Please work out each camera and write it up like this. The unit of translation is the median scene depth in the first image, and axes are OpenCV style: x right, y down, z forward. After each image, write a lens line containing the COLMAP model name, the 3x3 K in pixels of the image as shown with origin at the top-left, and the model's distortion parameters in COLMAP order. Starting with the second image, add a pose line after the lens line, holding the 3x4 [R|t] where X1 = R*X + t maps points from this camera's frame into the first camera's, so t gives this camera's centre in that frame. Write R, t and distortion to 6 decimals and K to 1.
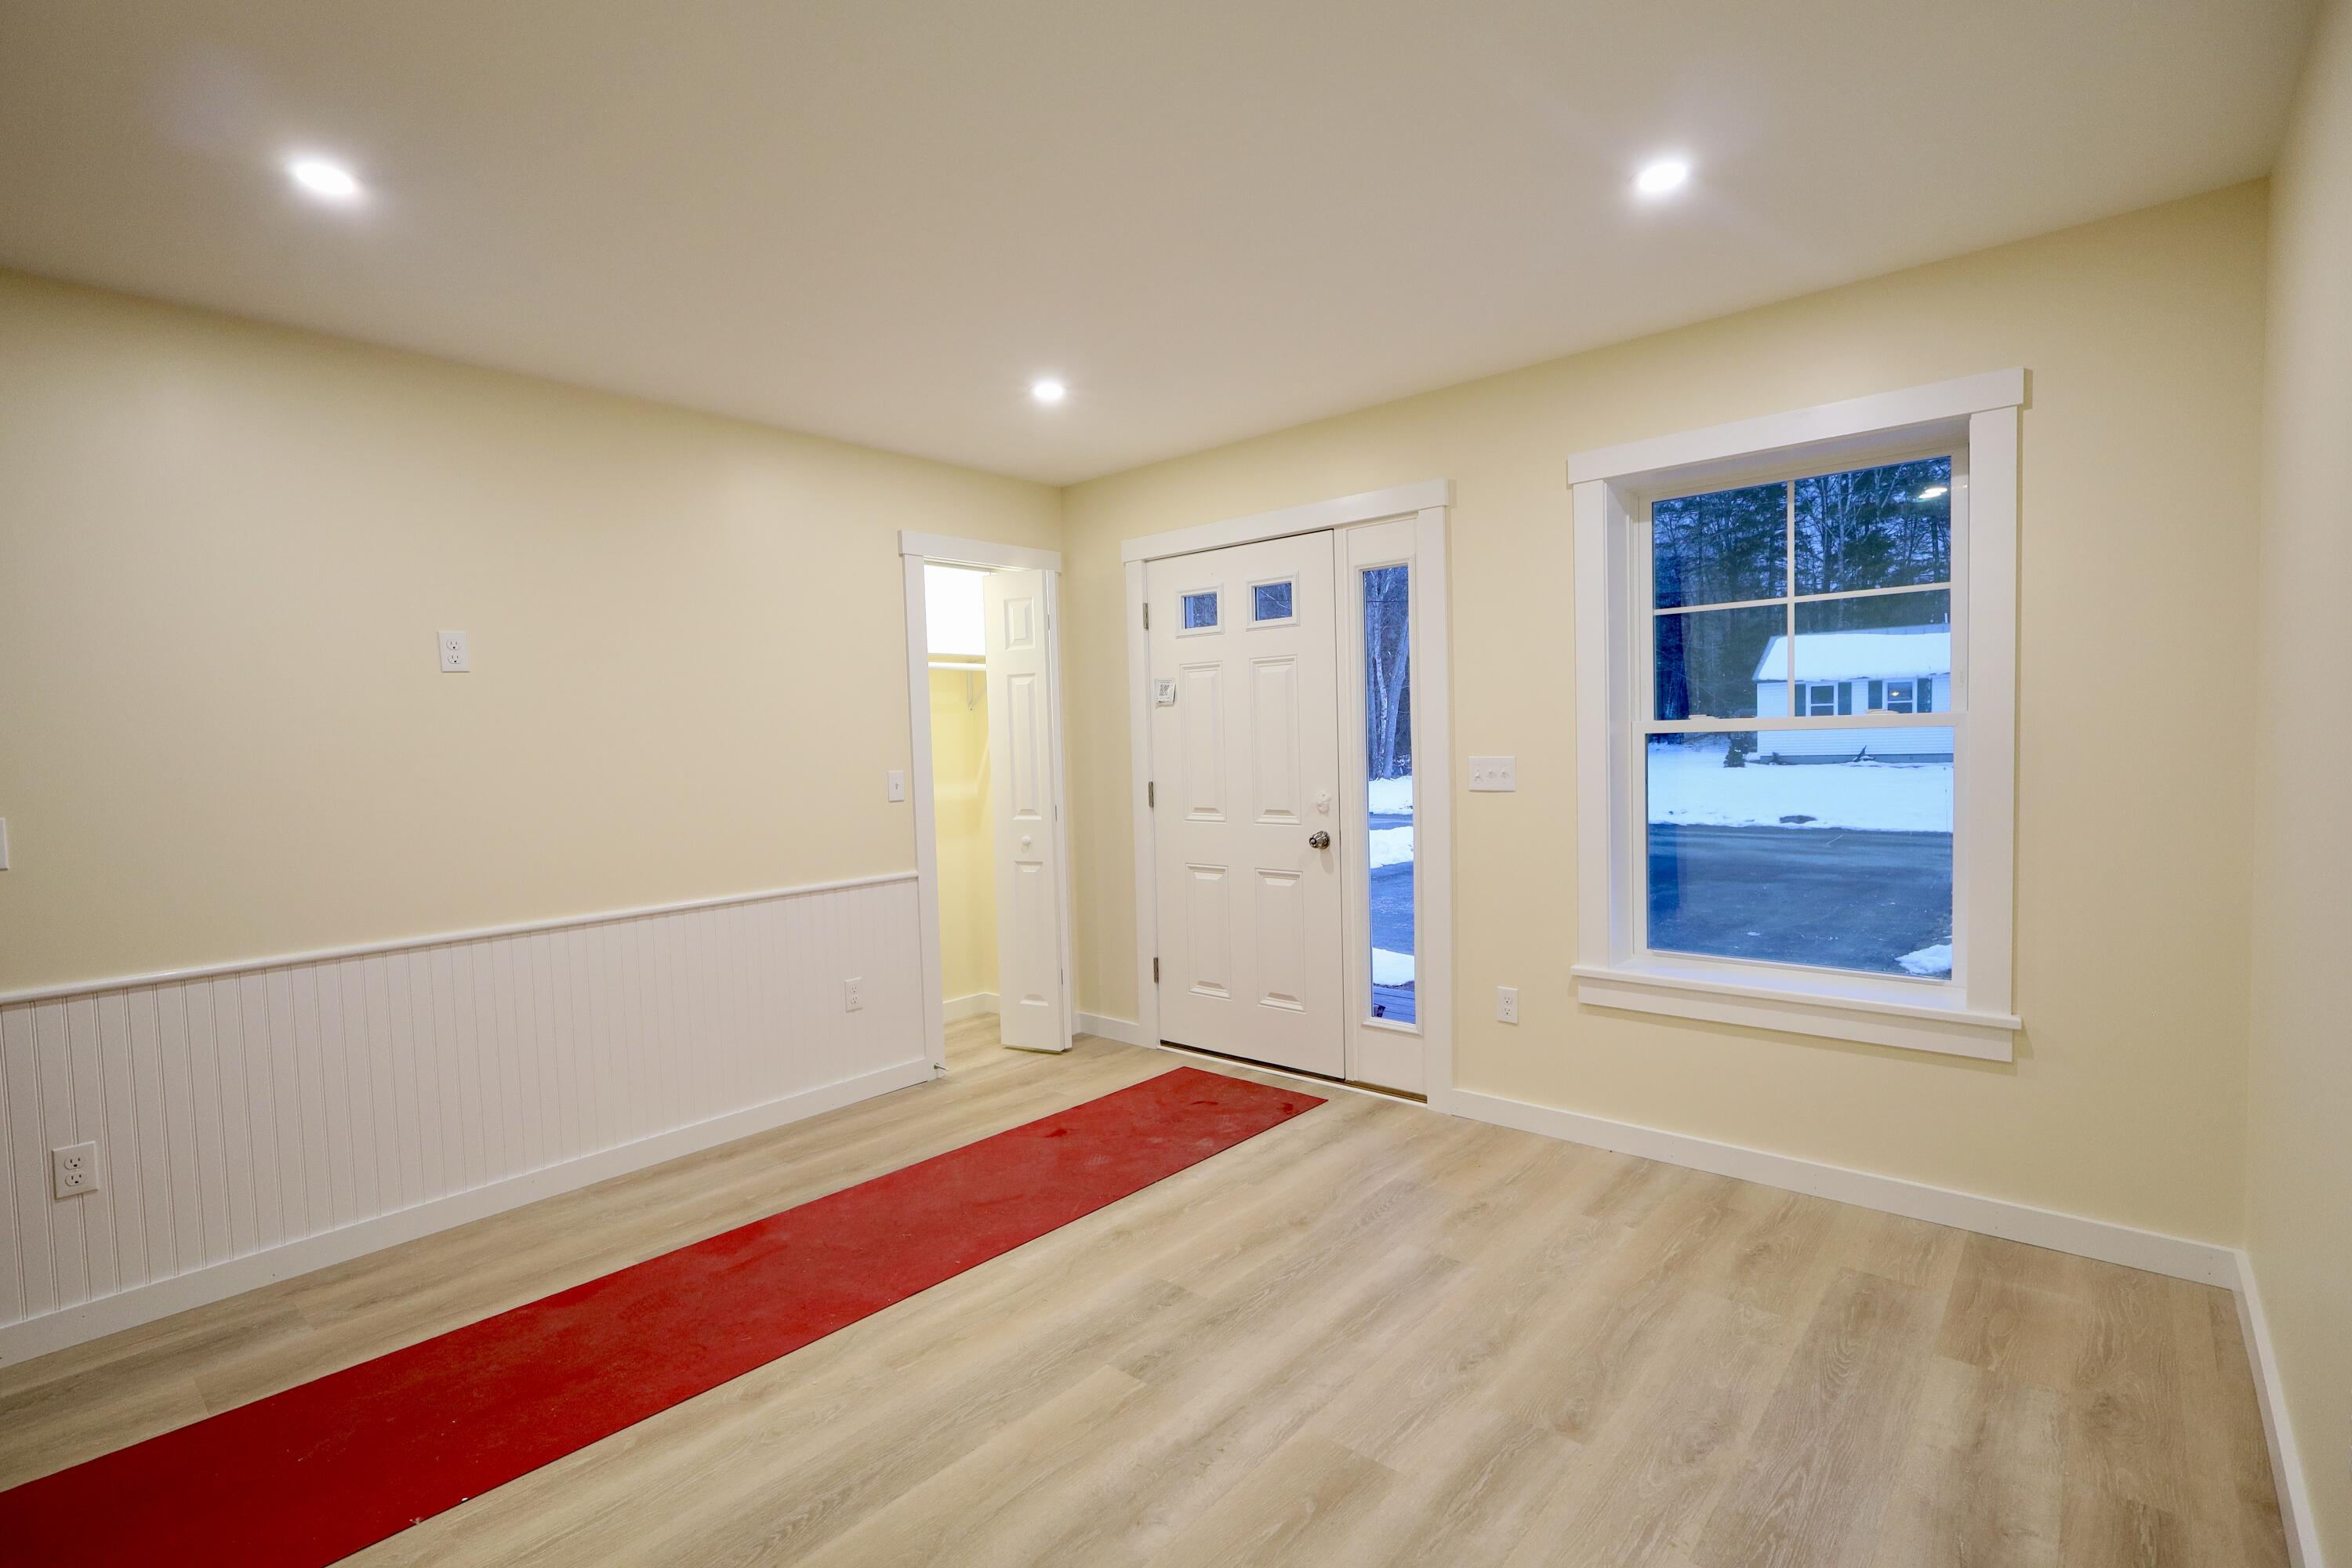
lens RADIAL K [[1086.6, 0, 1173.8], [0, 1086.6, 783.2], [0, 0, 1]] dist [-0.000298, -0.000281]
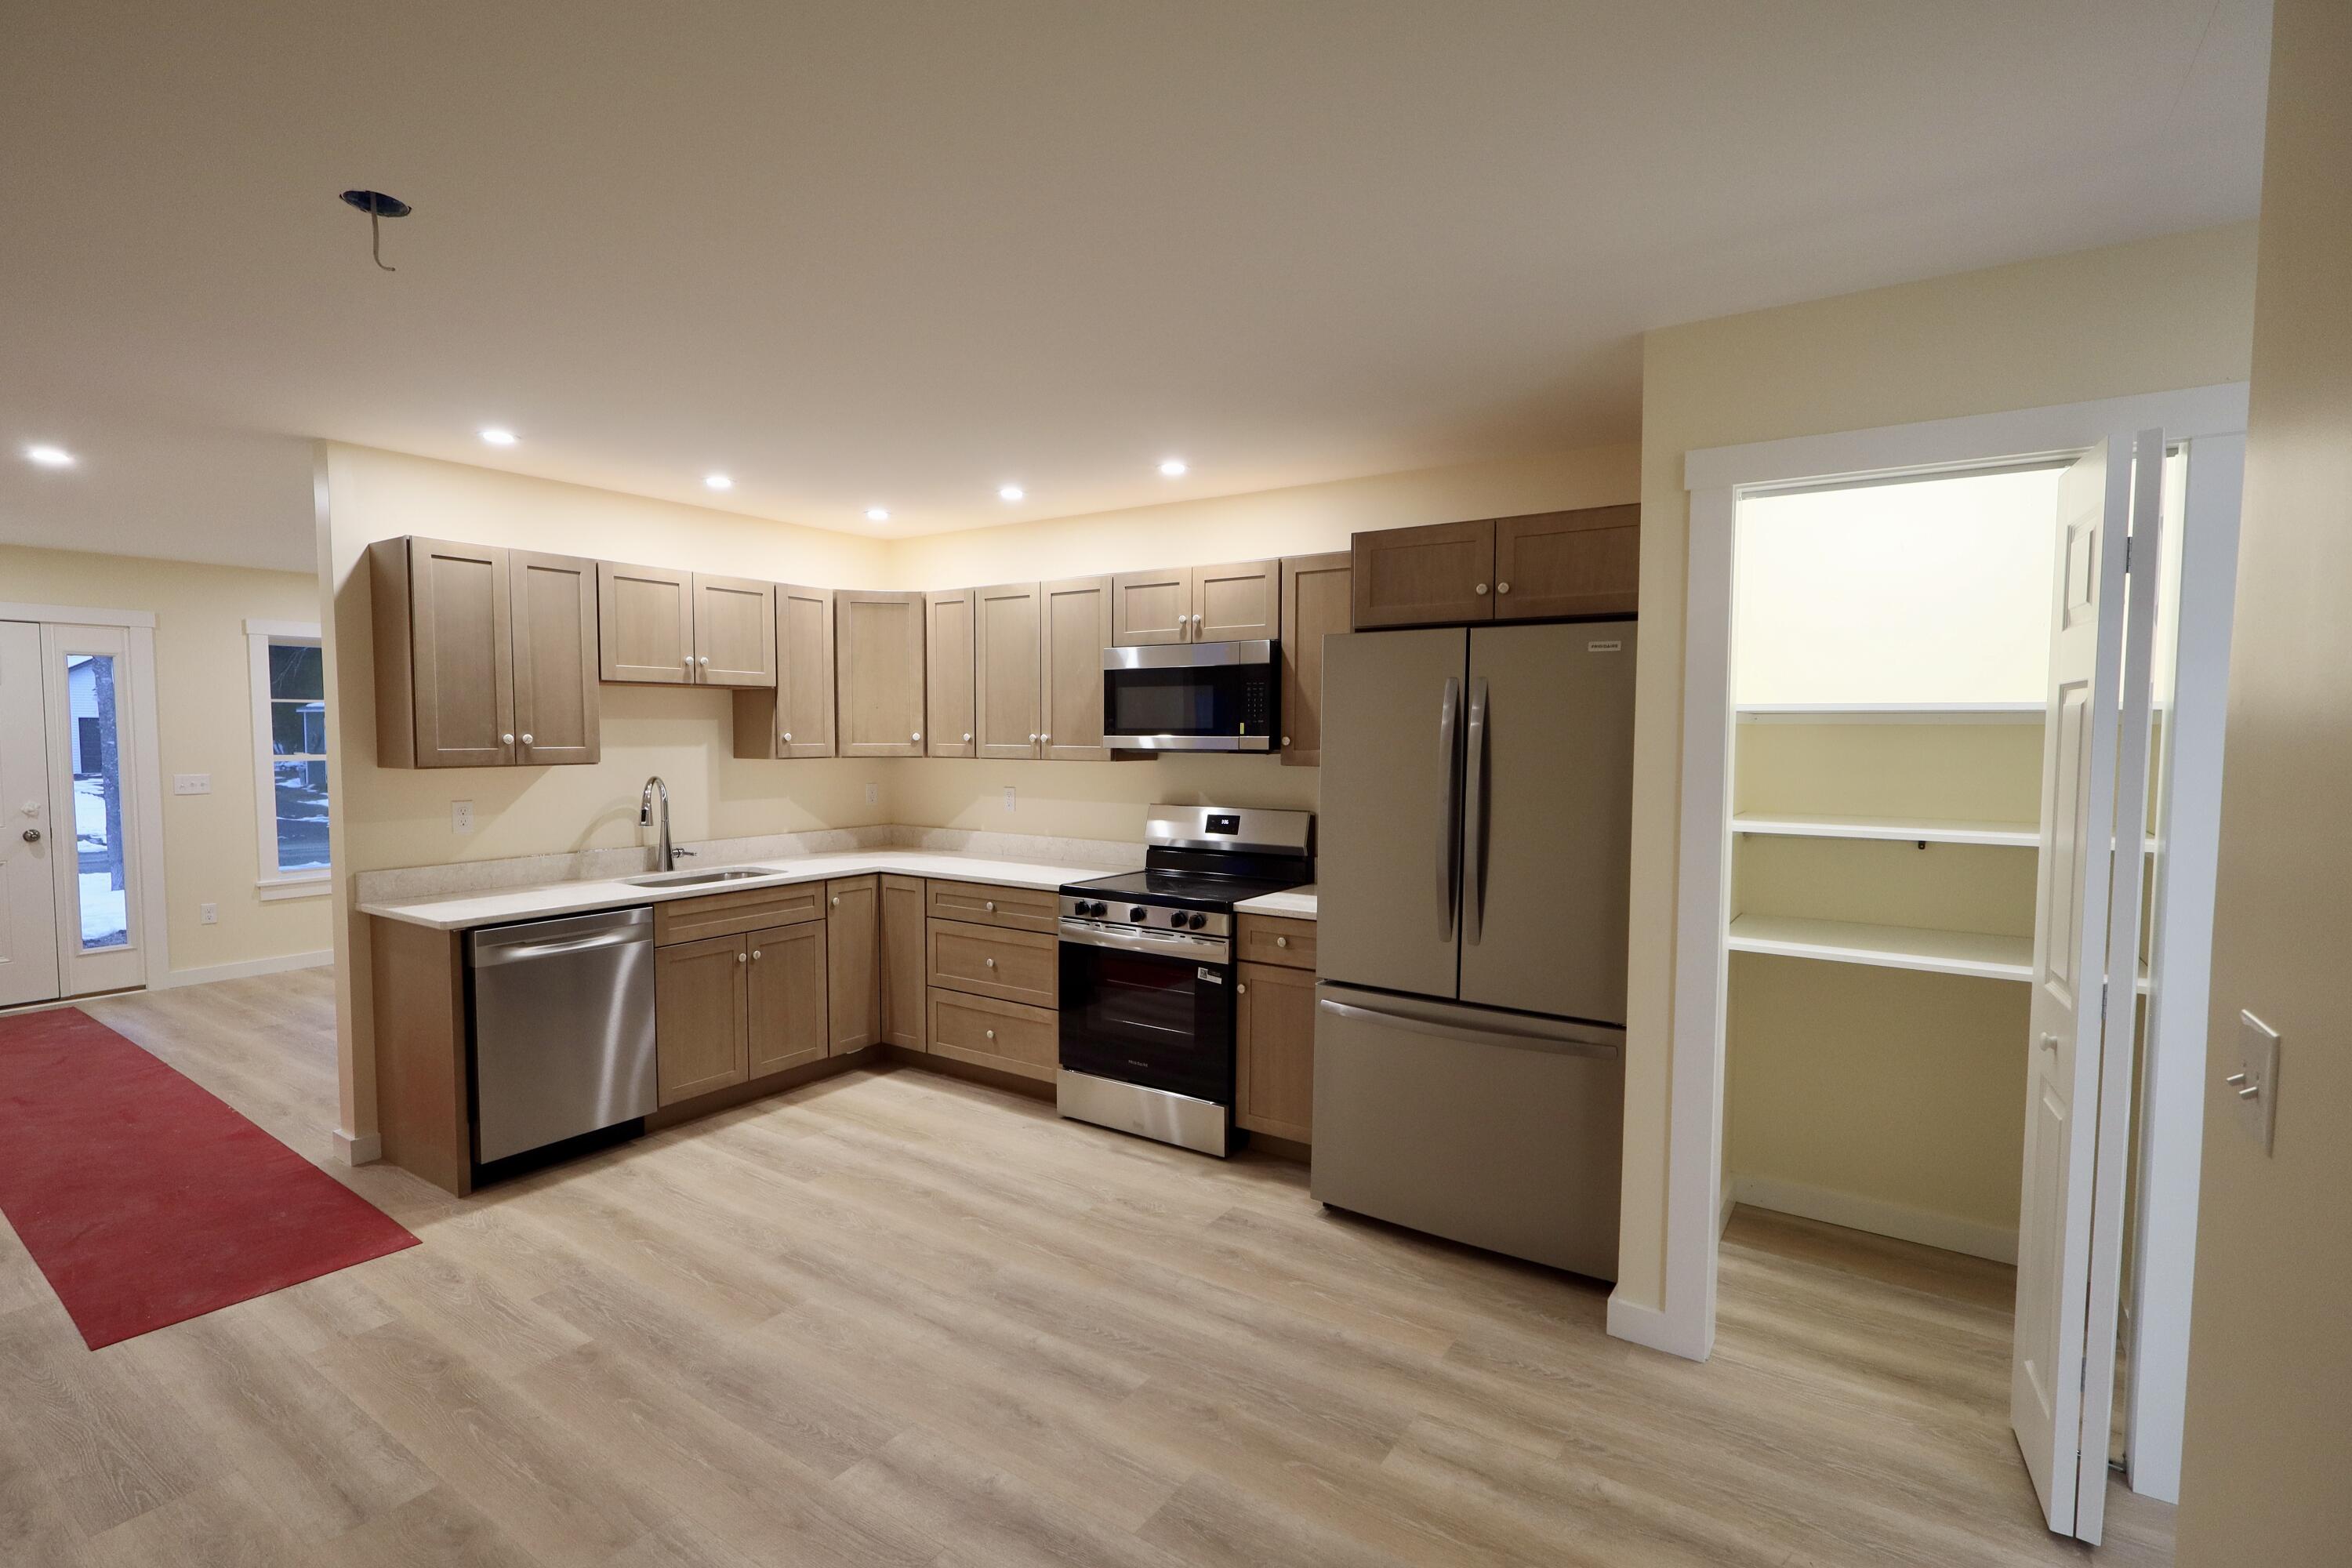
lens RADIAL K [[1086.6, 0, 1173.8], [0, 1086.6, 787.5], [0, 0, 1]] dist [-0.000298, -0.000281]
pose [[-0.104897, -0.036692, 0.993806, -1.445116], [0.049231, 0.997902, 0.042039, 0.002583], [-0.993264, 0.053336, -0.102871, -0.349098]]
